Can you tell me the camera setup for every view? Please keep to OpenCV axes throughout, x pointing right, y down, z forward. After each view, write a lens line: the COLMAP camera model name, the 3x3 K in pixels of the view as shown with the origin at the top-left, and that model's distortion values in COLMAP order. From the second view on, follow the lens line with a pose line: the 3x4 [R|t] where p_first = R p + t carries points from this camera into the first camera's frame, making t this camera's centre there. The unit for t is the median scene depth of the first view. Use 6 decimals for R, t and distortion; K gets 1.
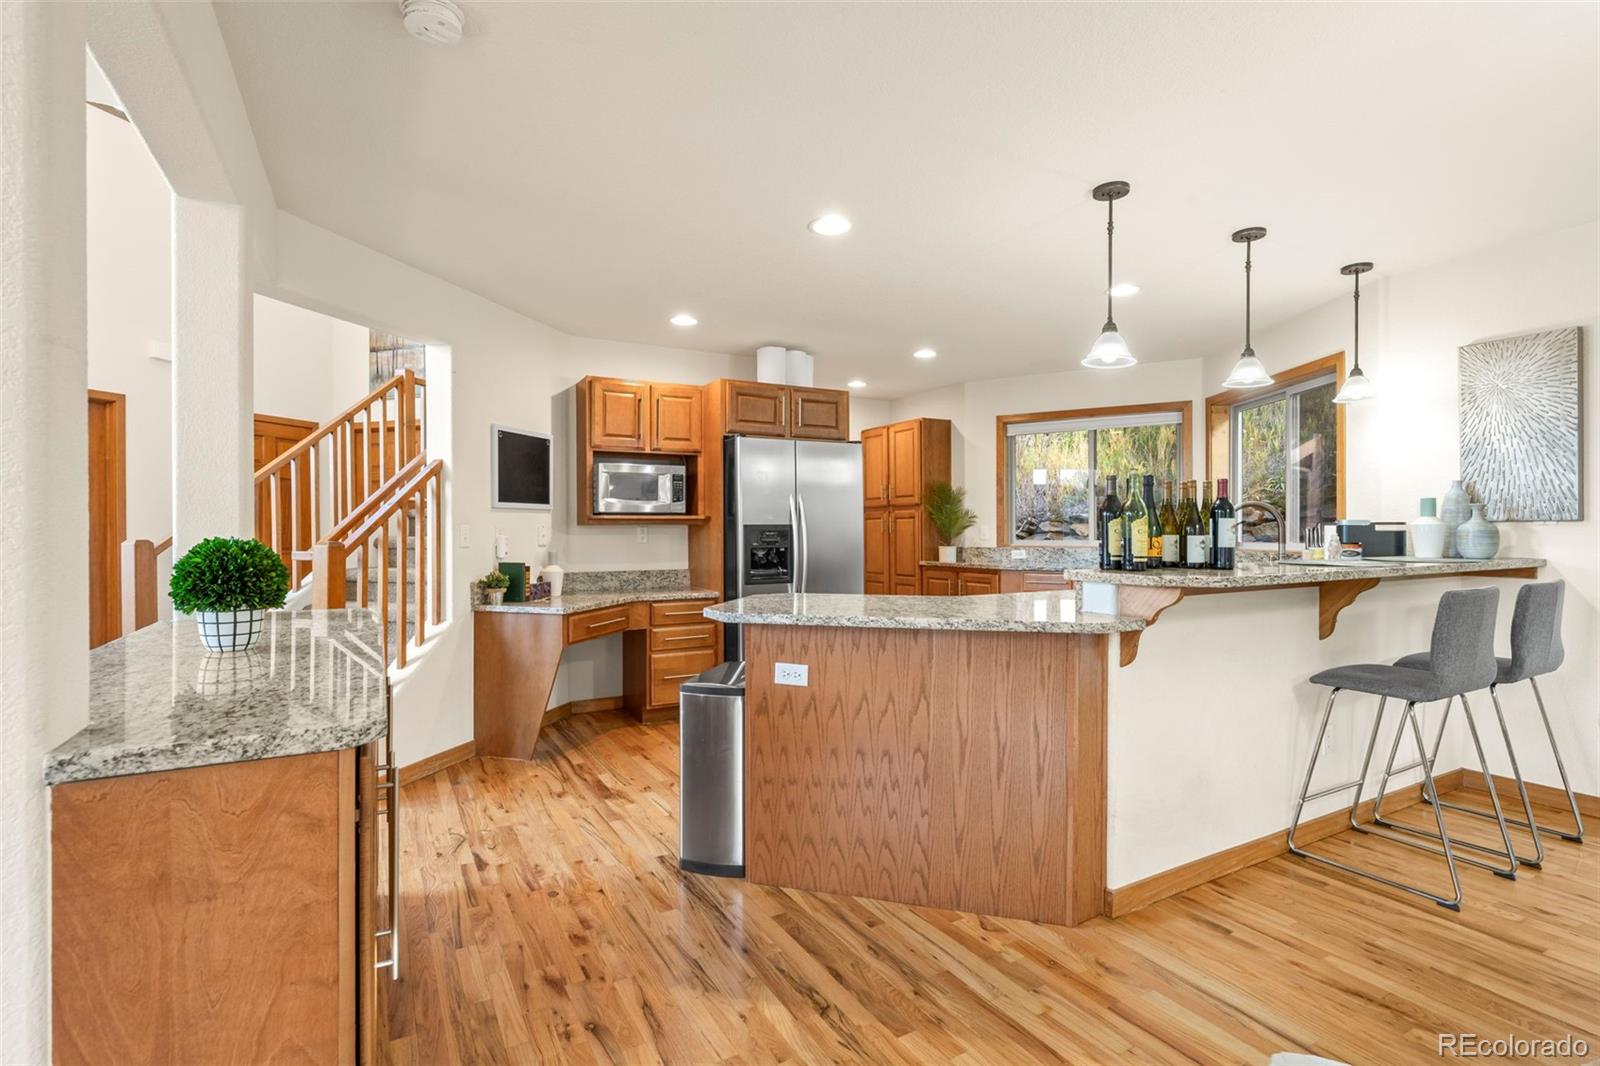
lens RADIAL K [[763.5, 0, 801.0], [0, 763.5, 530.9], [0, 0, 1]] dist [-0.002415, 0.000221]
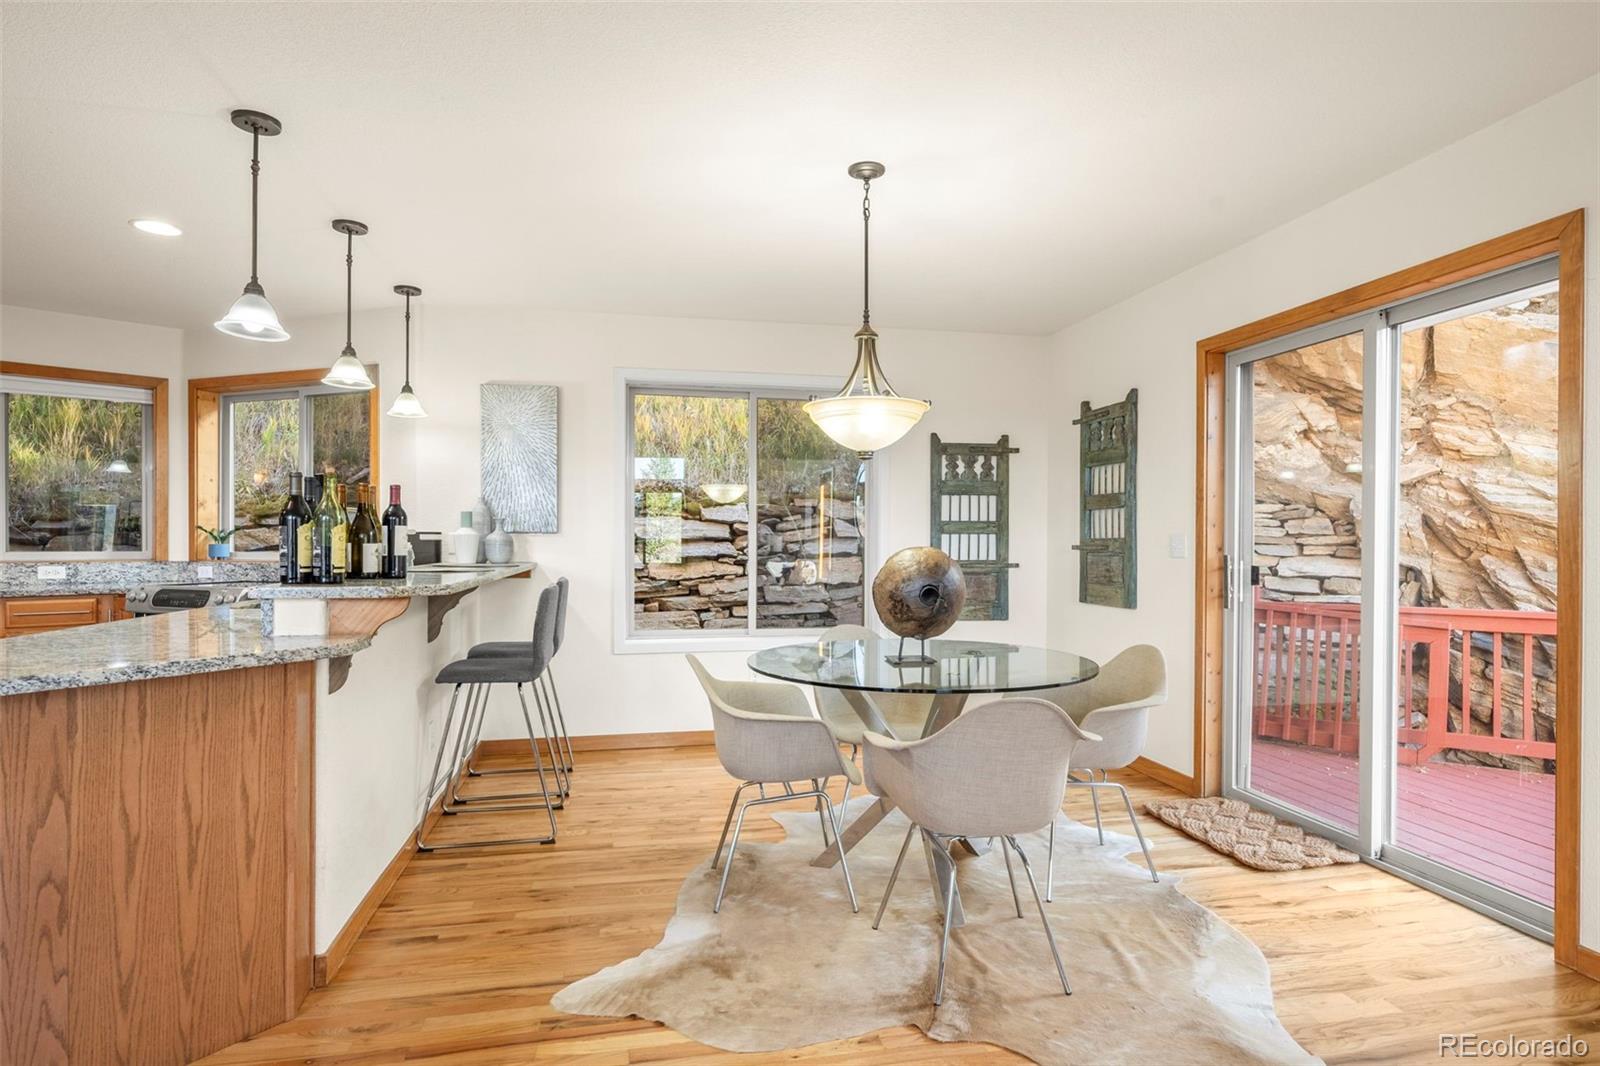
lens RADIAL K [[837.7, 0, 807.2], [0, 837.7, 548.5], [0, 0, 1]] dist [-0.000625, 0.000020]
pose [[0.296773, -0.004764, 0.954936, -0.288928], [-0.004104, 0.999972, 0.006265, 0.003585], [-0.954939, -0.005778, 0.296745, 0.173126]]
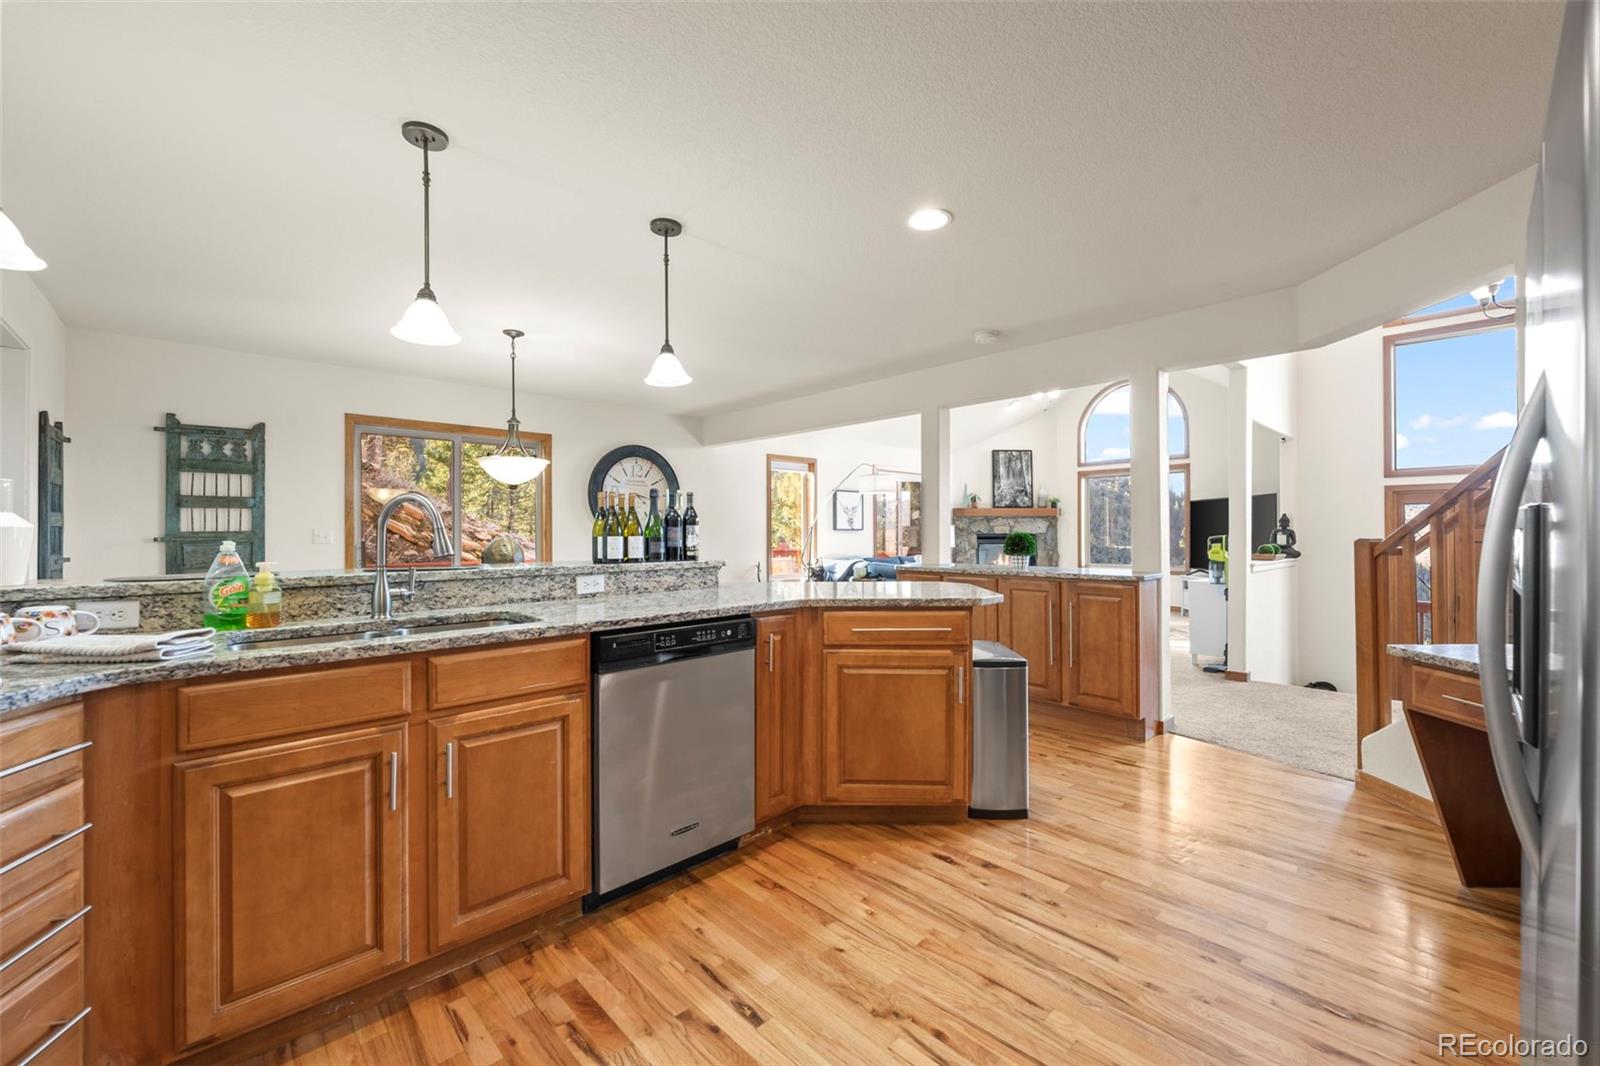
lens RADIAL K [[636.3, 0, 796.7], [0, 636.3, 529.2], [0, 0, 1]] dist [-0.001831, -0.000163]
pose [[-0.970823, 0.005733, -0.239730, 0.463044], [0.006256, 0.999979, -0.001417, -0.002990], [0.239717, -0.002876, -0.970838, 2.018729]]
